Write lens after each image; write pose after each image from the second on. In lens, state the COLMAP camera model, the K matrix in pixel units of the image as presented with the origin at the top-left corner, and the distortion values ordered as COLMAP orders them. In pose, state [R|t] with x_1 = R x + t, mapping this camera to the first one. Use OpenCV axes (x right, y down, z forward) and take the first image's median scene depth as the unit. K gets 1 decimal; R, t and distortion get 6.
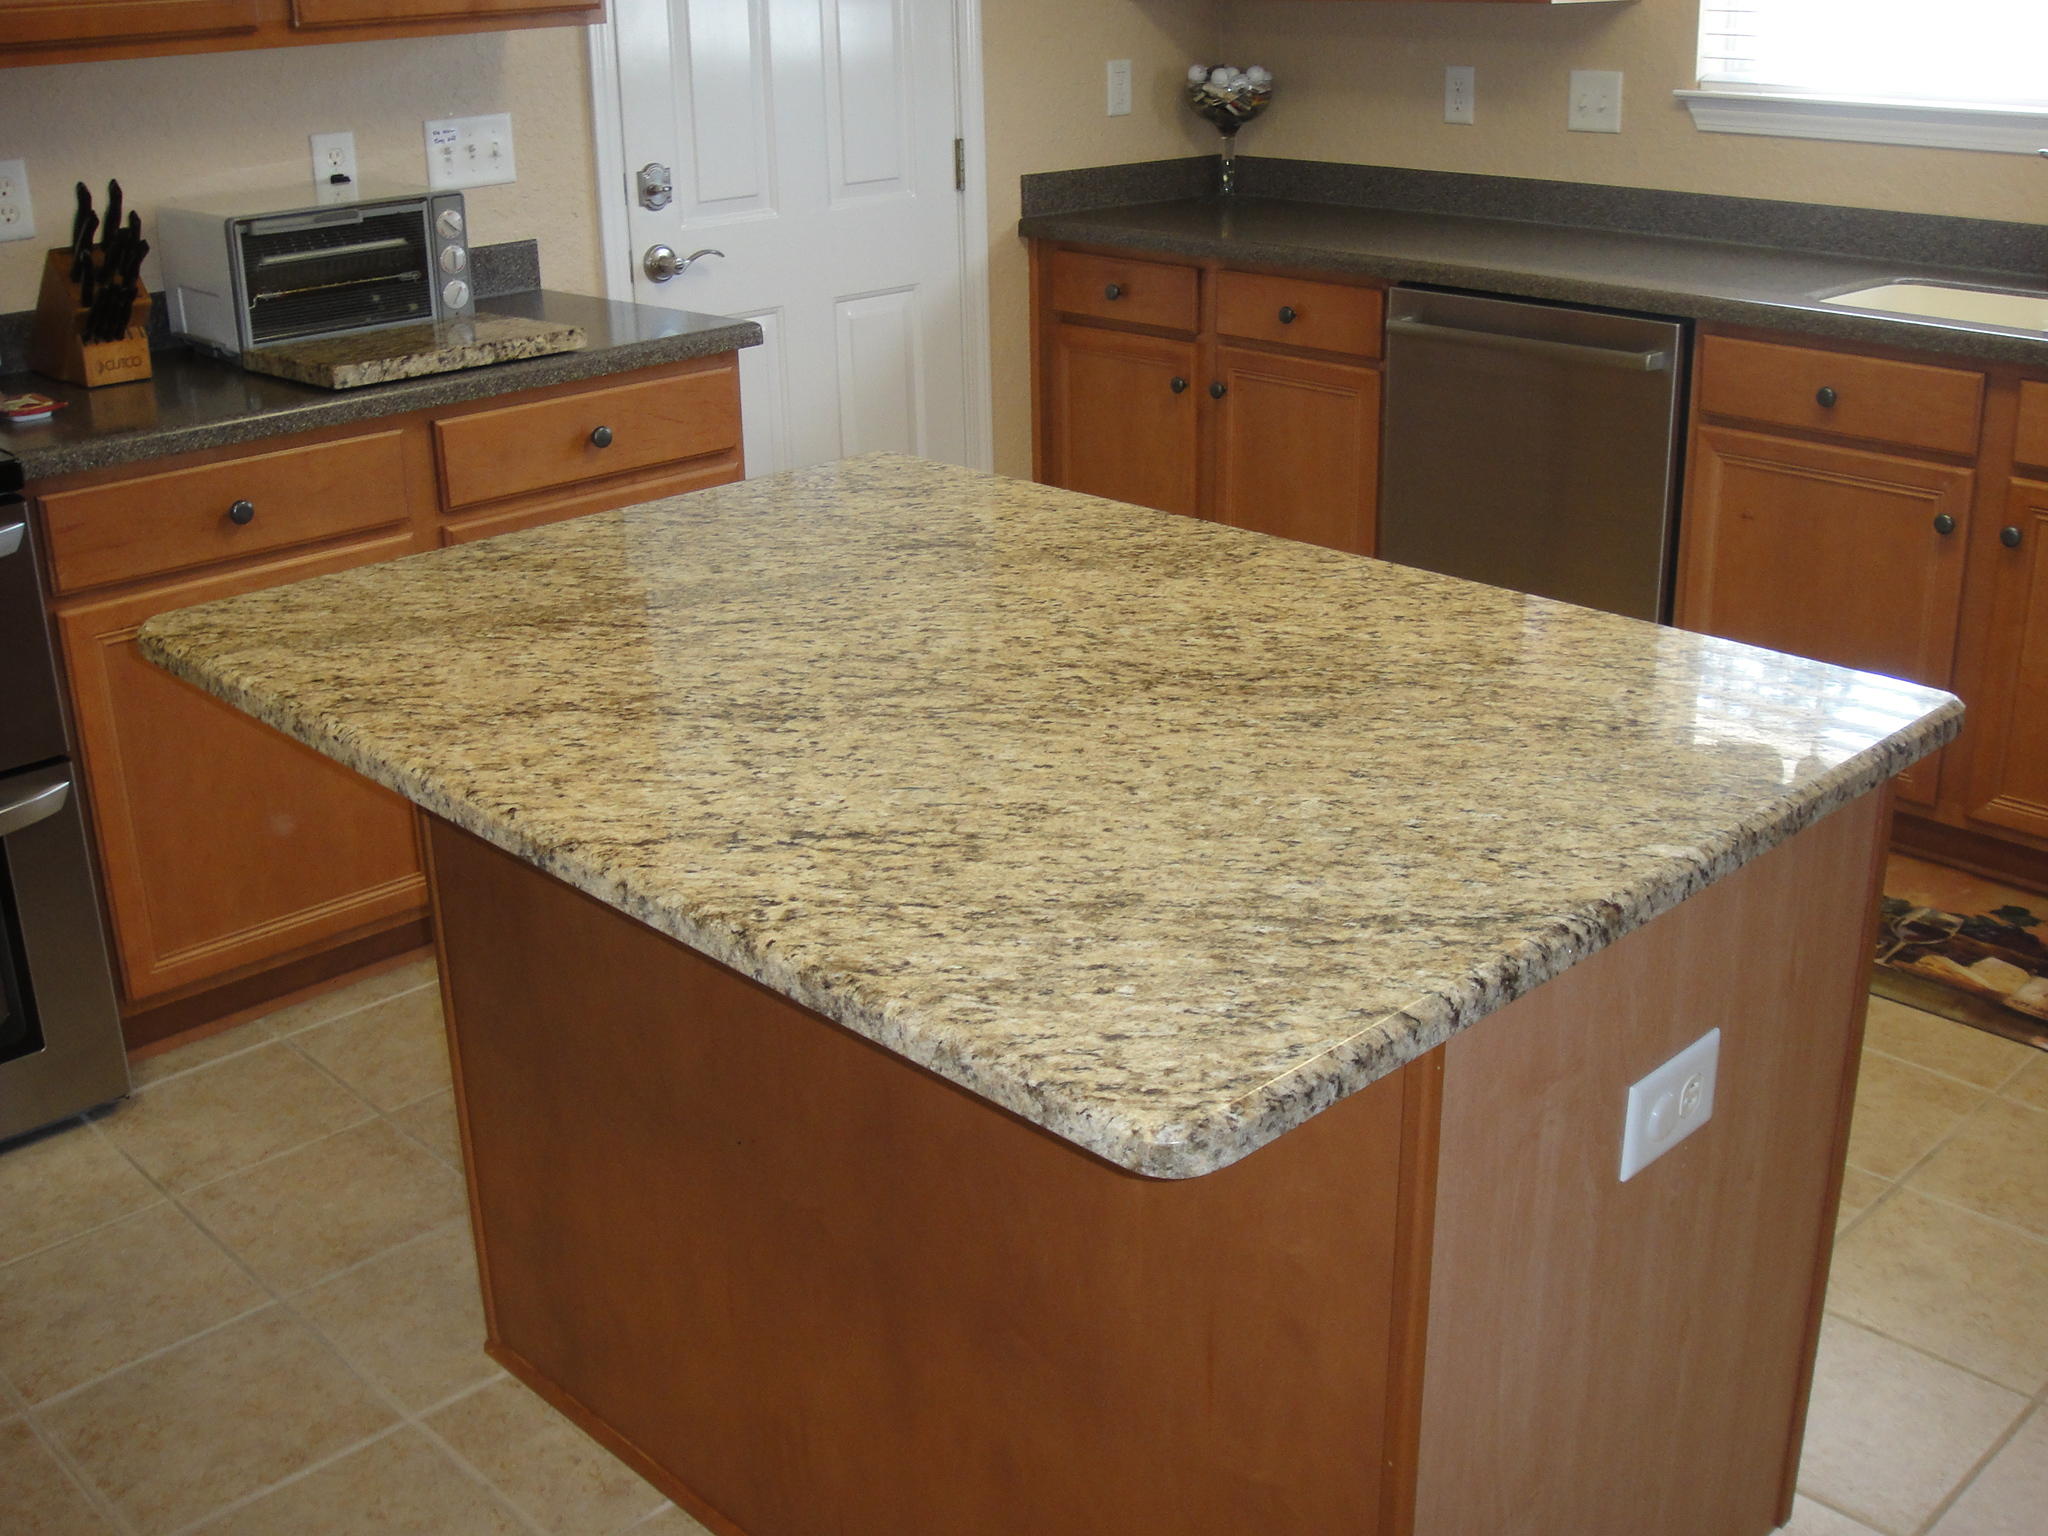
lens RADIAL K [[2180.6, 0, 1031.3], [0, 2180.6, 725.7], [0, 0, 1]] dist [-0.129203, 0.000000]
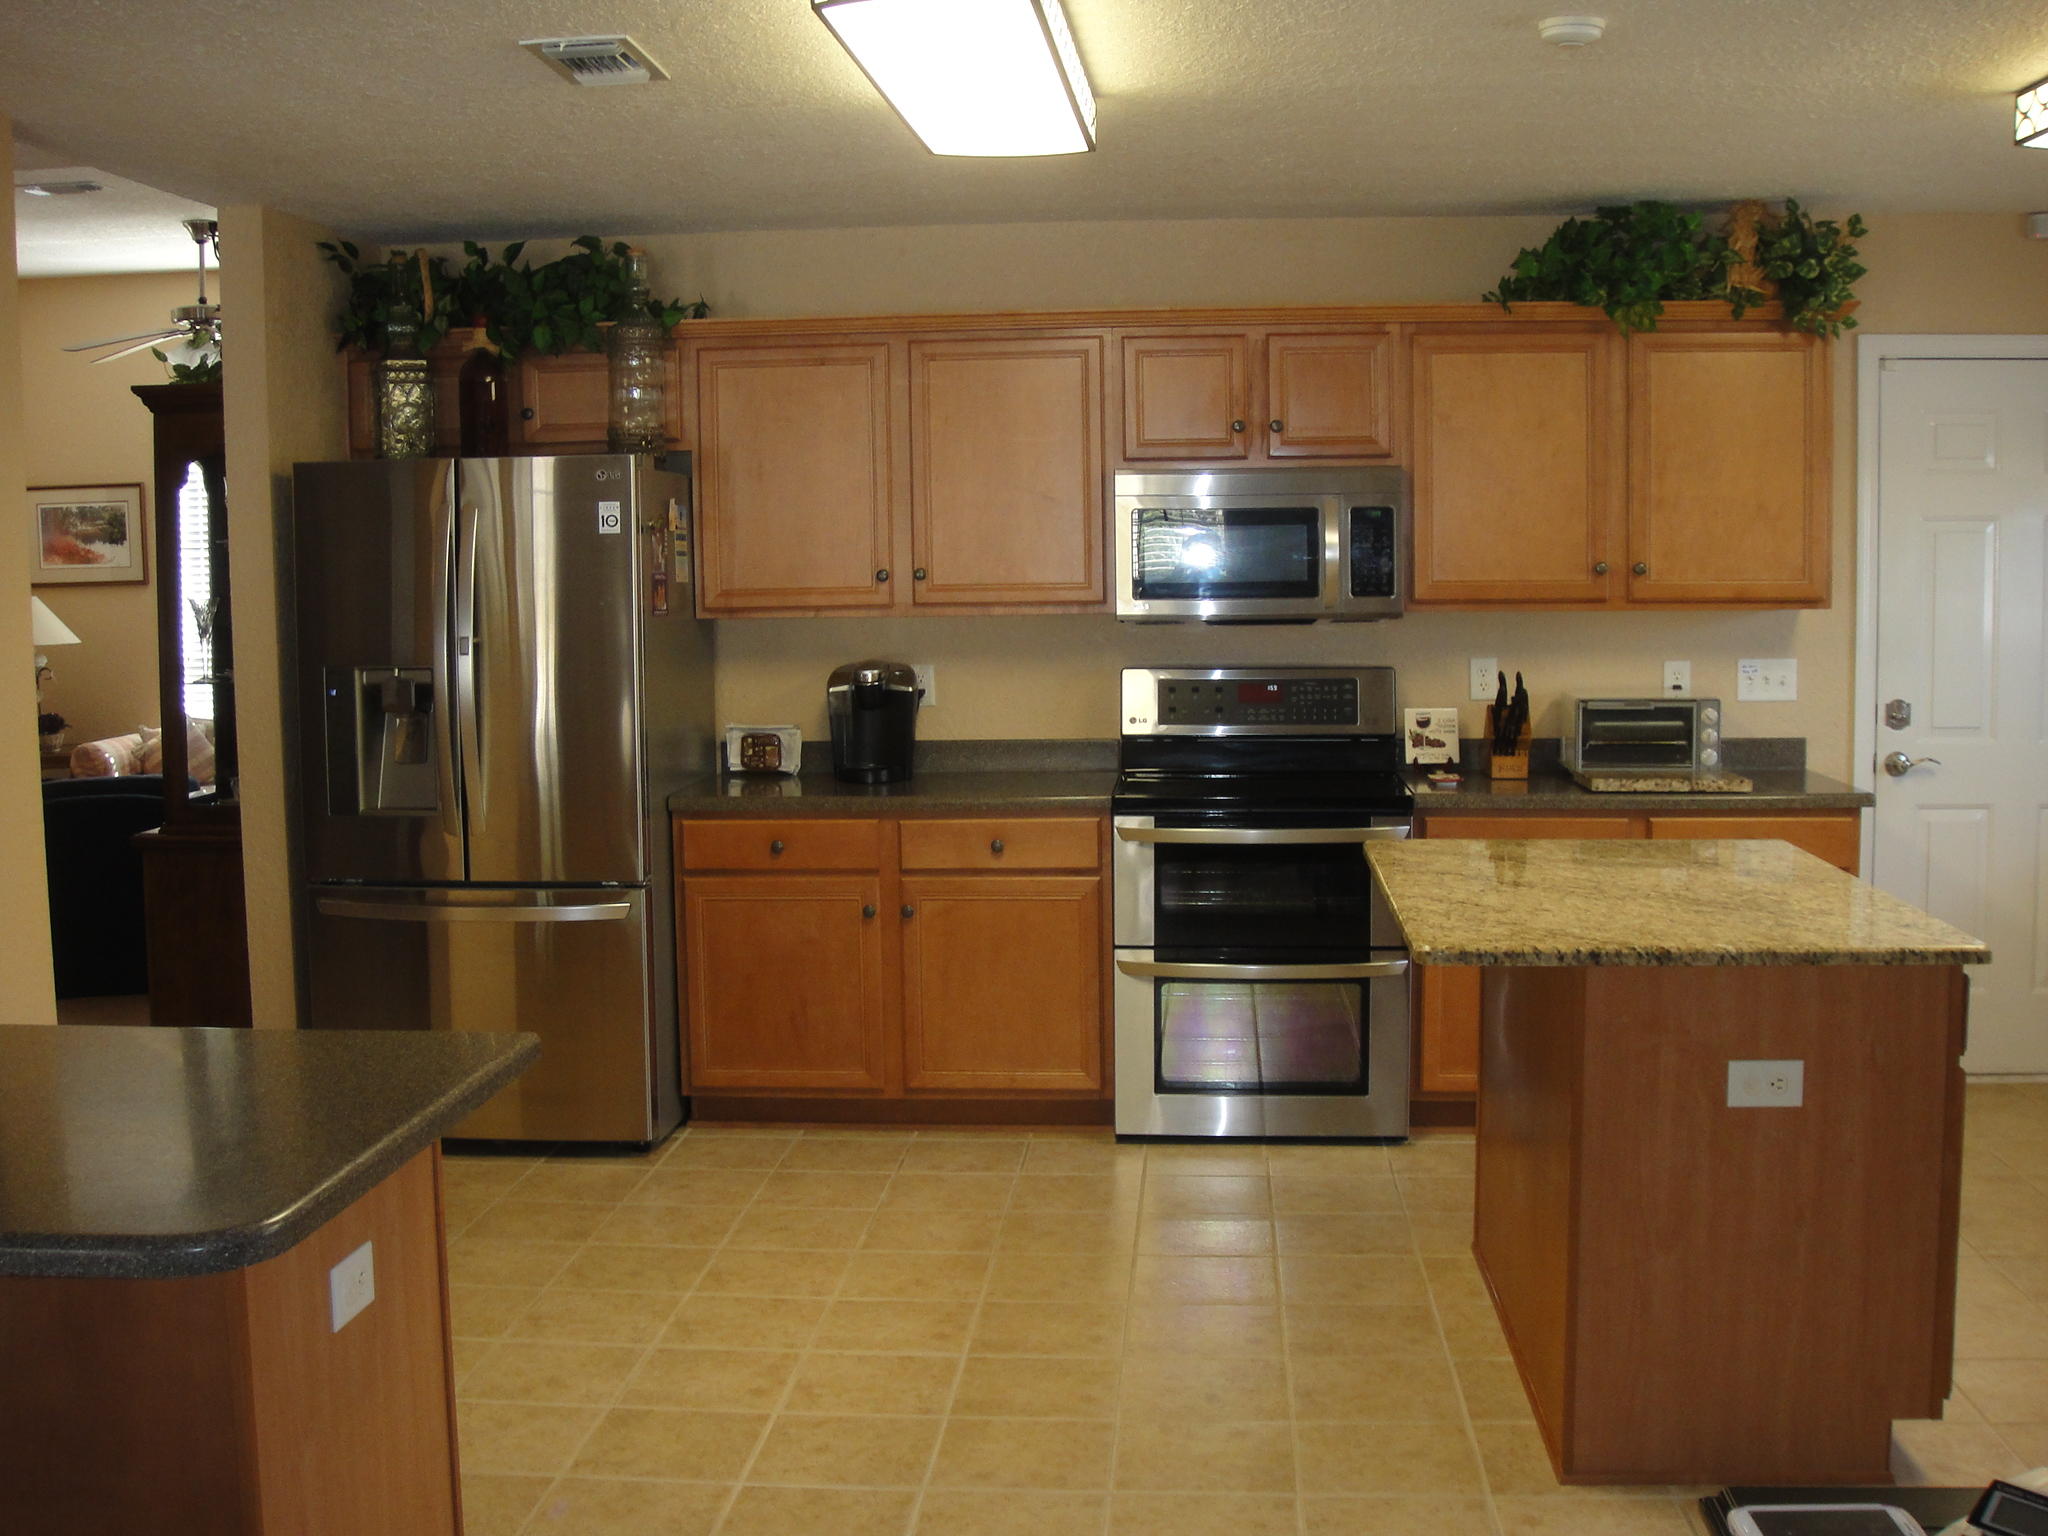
lens RADIAL K [[2180.6, 0, 1041.7], [0, 2180.6, 764.6], [0, 0, 1]] dist [-0.129203, 0.000000]
pose [[0.664262, 0.086791, -0.742444, 0.618827], [-0.256973, 0.959214, -0.117782, 0.135996], [0.701941, 0.269027, 0.659473, -0.476886]]
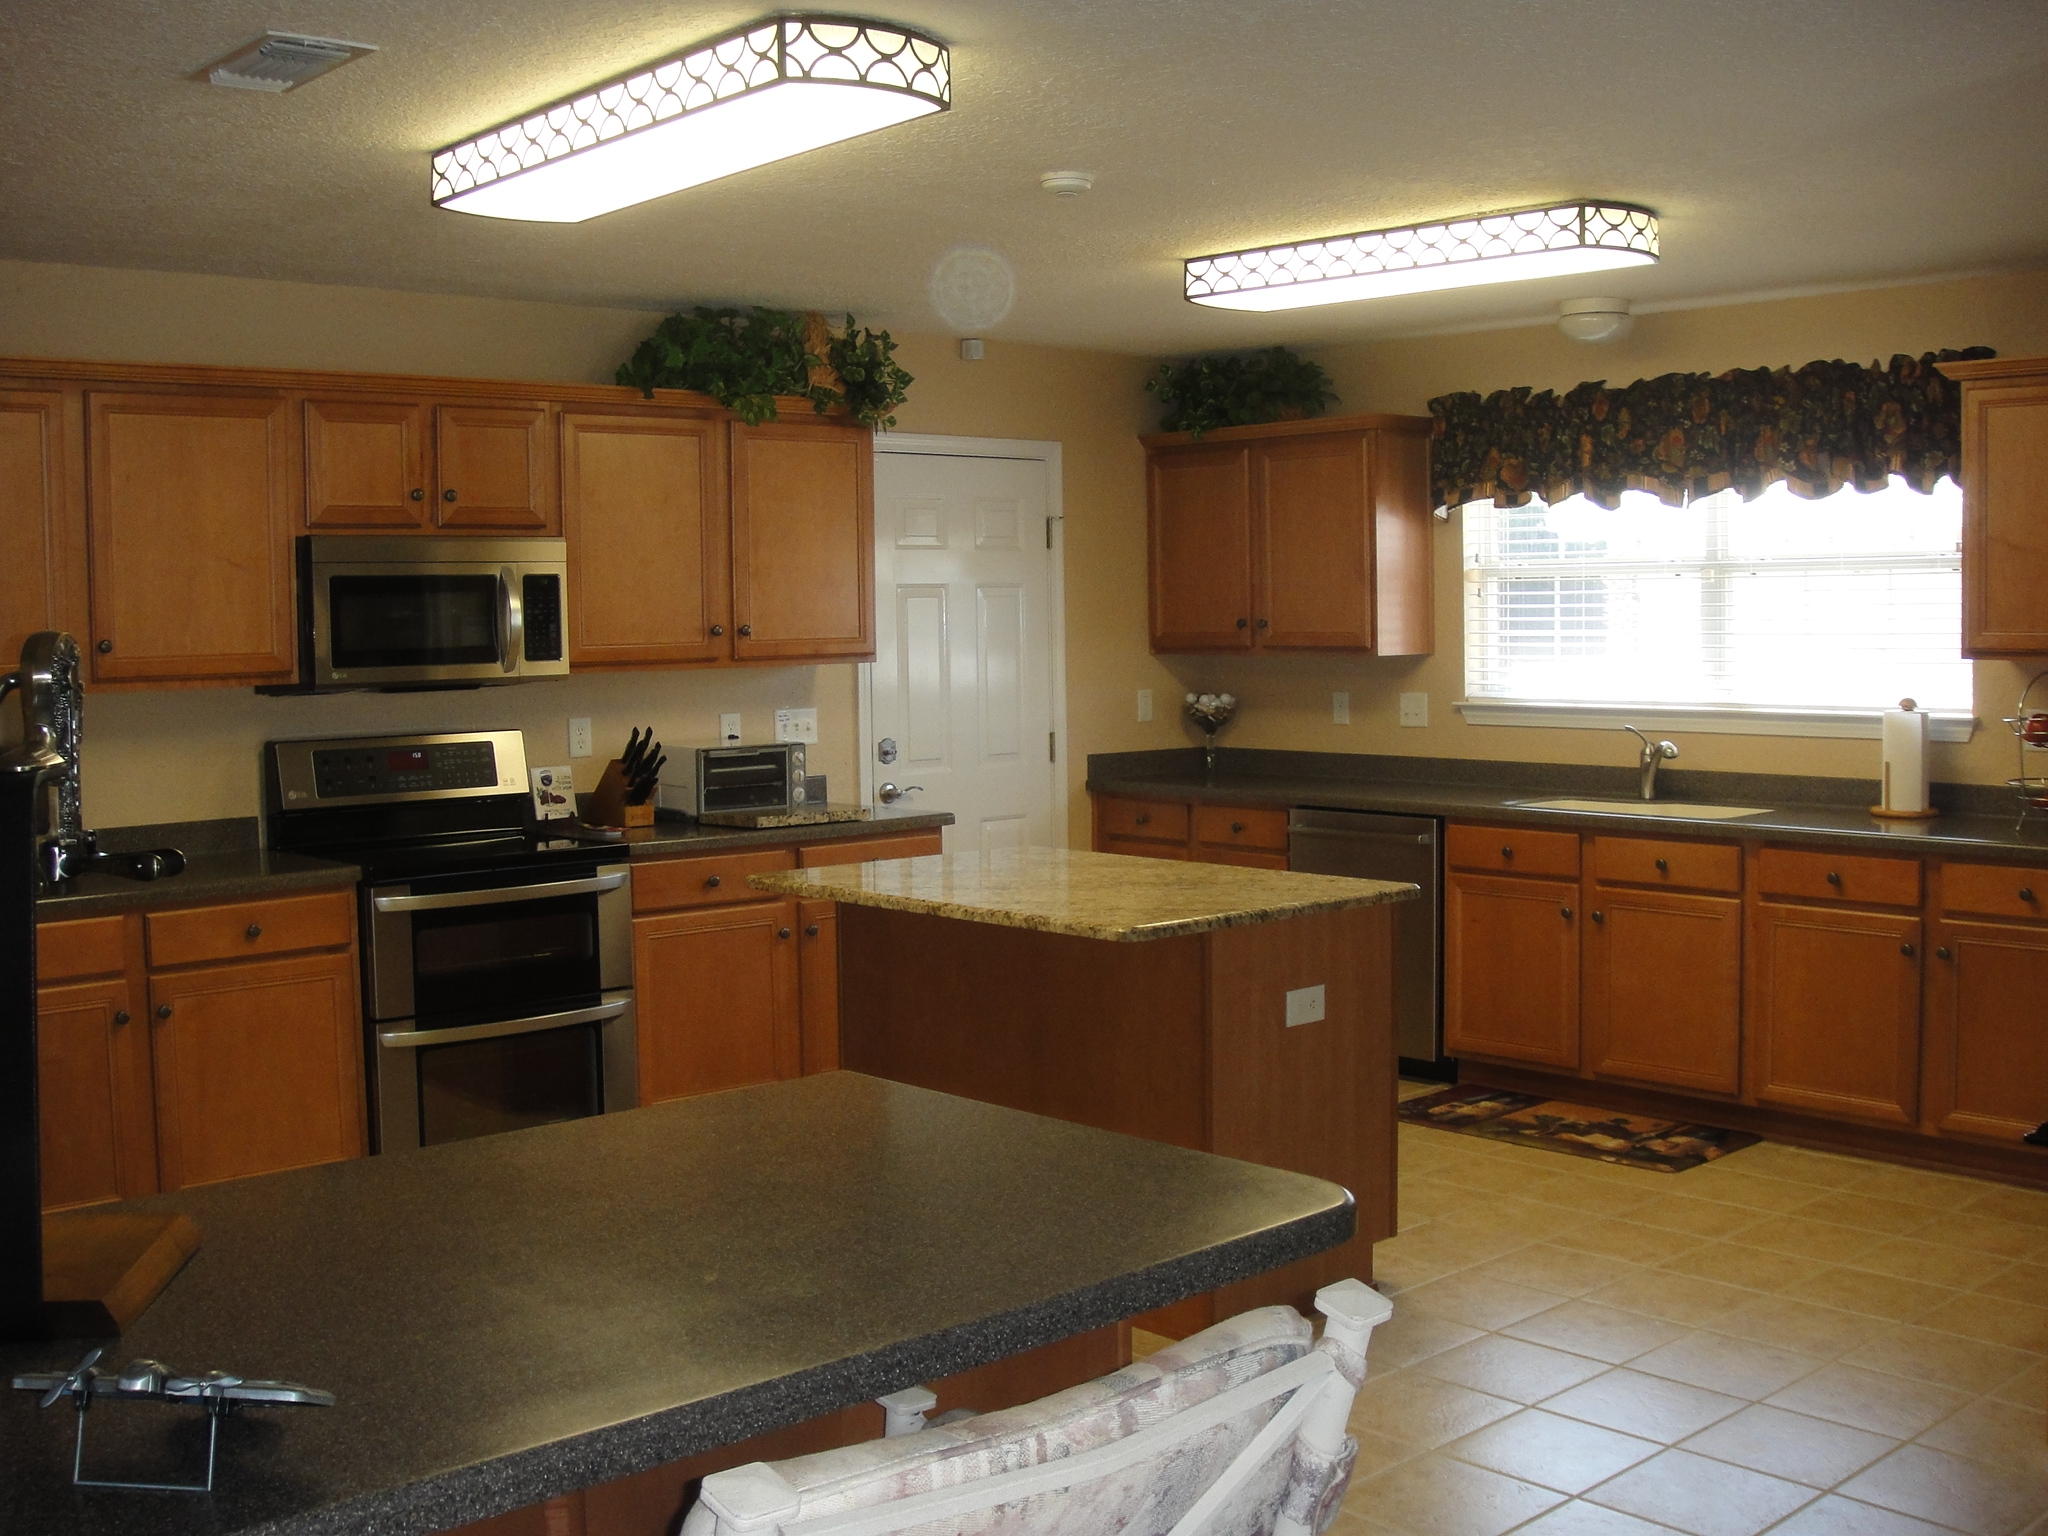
lens RADIAL K [[2180.6, 0, 1032.3], [0, 2180.6, 761.1], [0, 0, 1]] dist [-0.129203, 0.000000]
pose [[0.999569, 0.008886, -0.027983, 0.000259], [-0.016257, 0.961171, -0.275474, 0.296165], [0.024449, 0.275810, 0.960901, -0.860579]]
